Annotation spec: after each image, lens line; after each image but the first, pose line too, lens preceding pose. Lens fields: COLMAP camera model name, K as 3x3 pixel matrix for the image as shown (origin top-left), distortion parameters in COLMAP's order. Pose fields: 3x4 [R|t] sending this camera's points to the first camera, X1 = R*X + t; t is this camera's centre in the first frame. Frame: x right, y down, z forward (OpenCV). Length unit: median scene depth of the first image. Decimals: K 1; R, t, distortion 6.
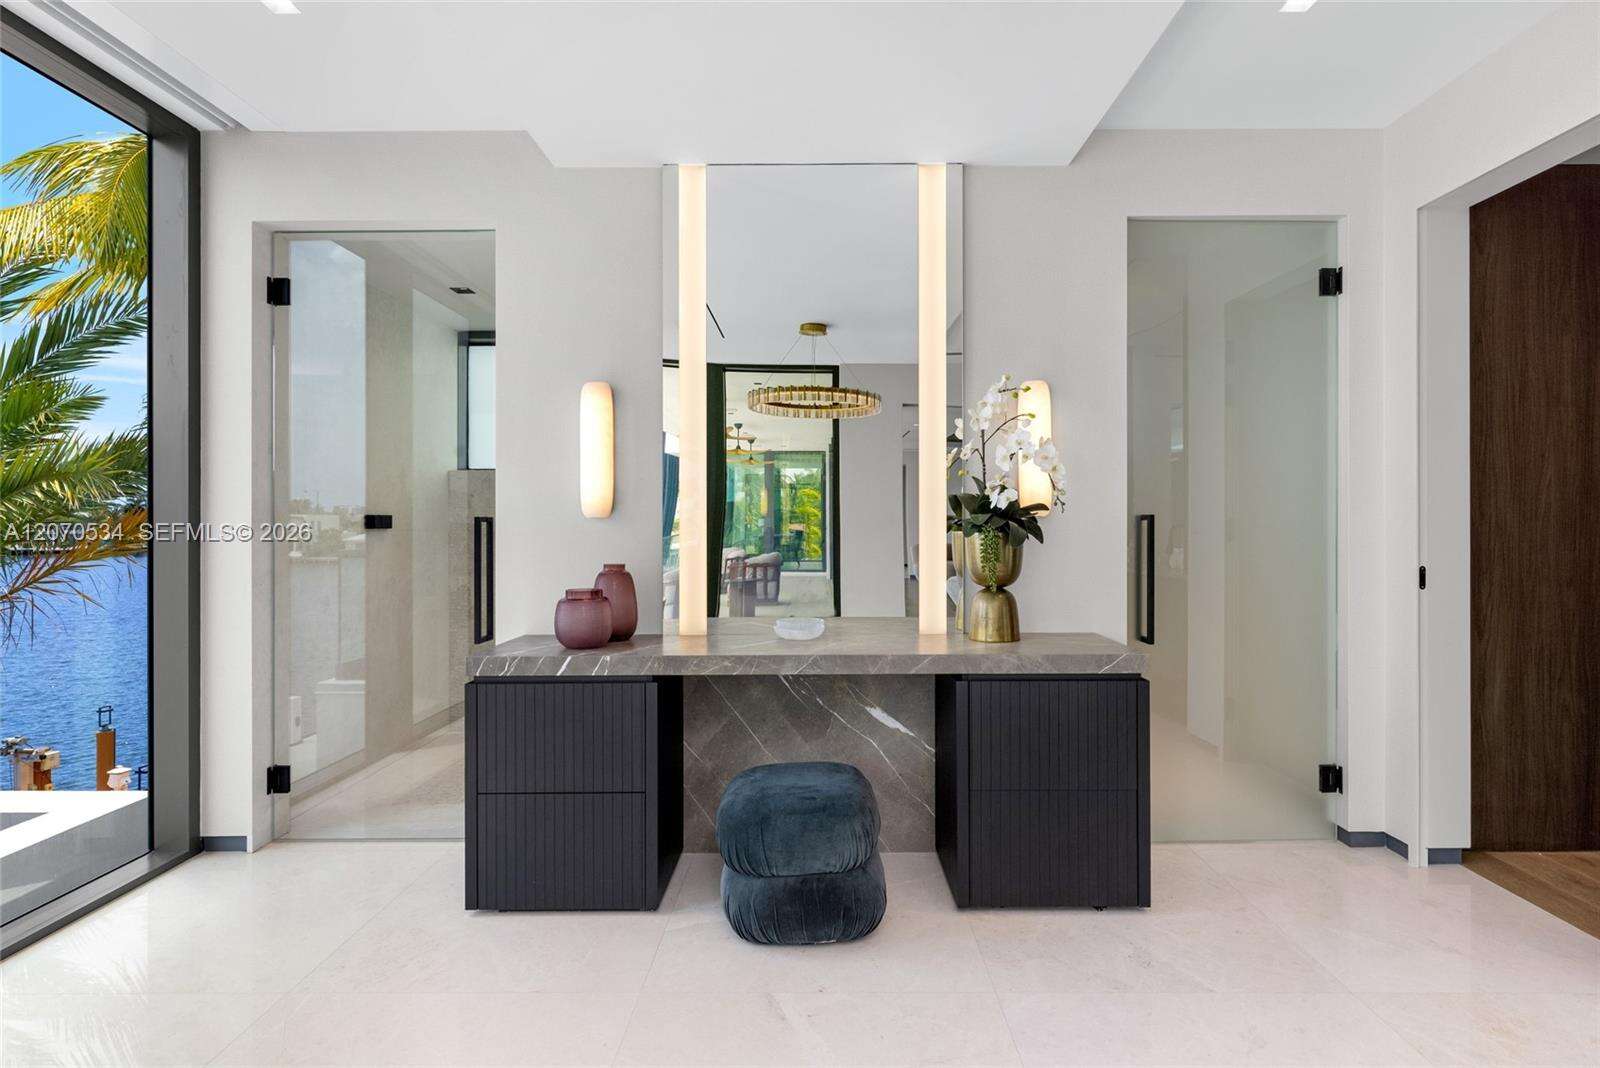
lens RADIAL K [[806.4, 0, 800.2], [0, 806.4, 527.9], [0, 0, 1]] dist [-0.000729, 0.001832]
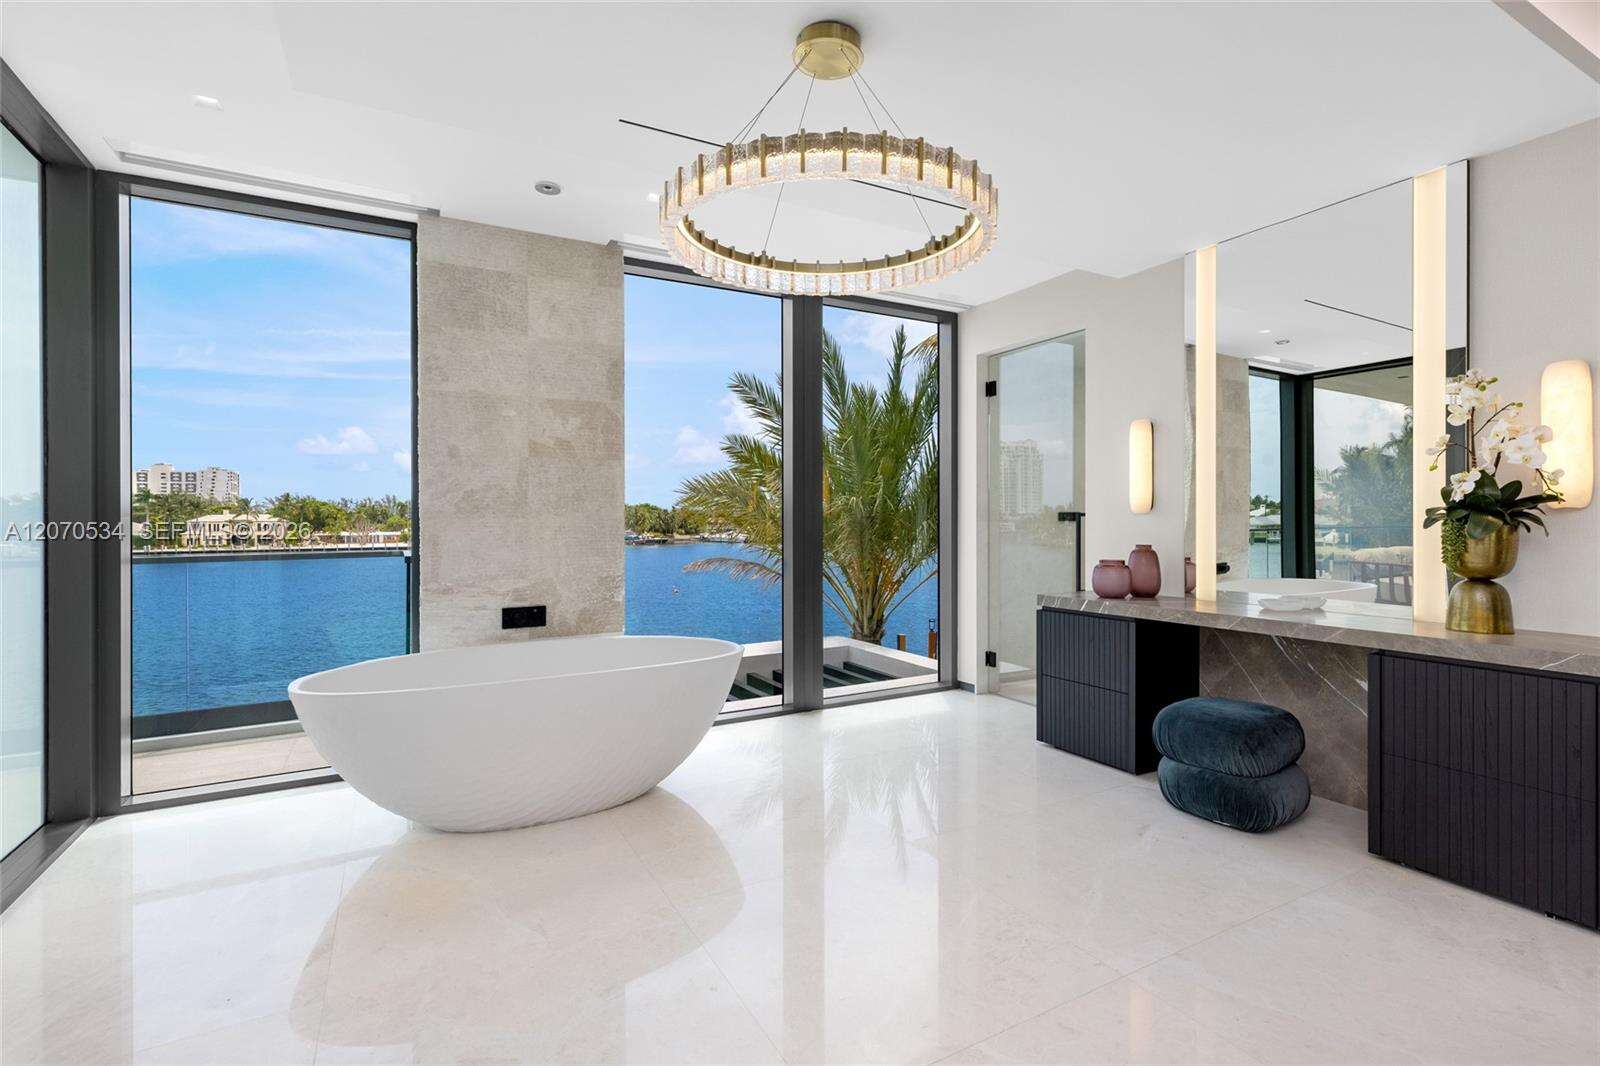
lens RADIAL K [[734.9, 0, 810.7], [0, 734.9, 518.1], [0, 0, 1]] dist [0.005627, 0.001205]
pose [[0.497778, -0.002690, -0.867301, 0.615576], [0.000867, 0.999996, -0.002604, -0.000199], [0.867304, 0.000545, 0.497778, -0.179297]]
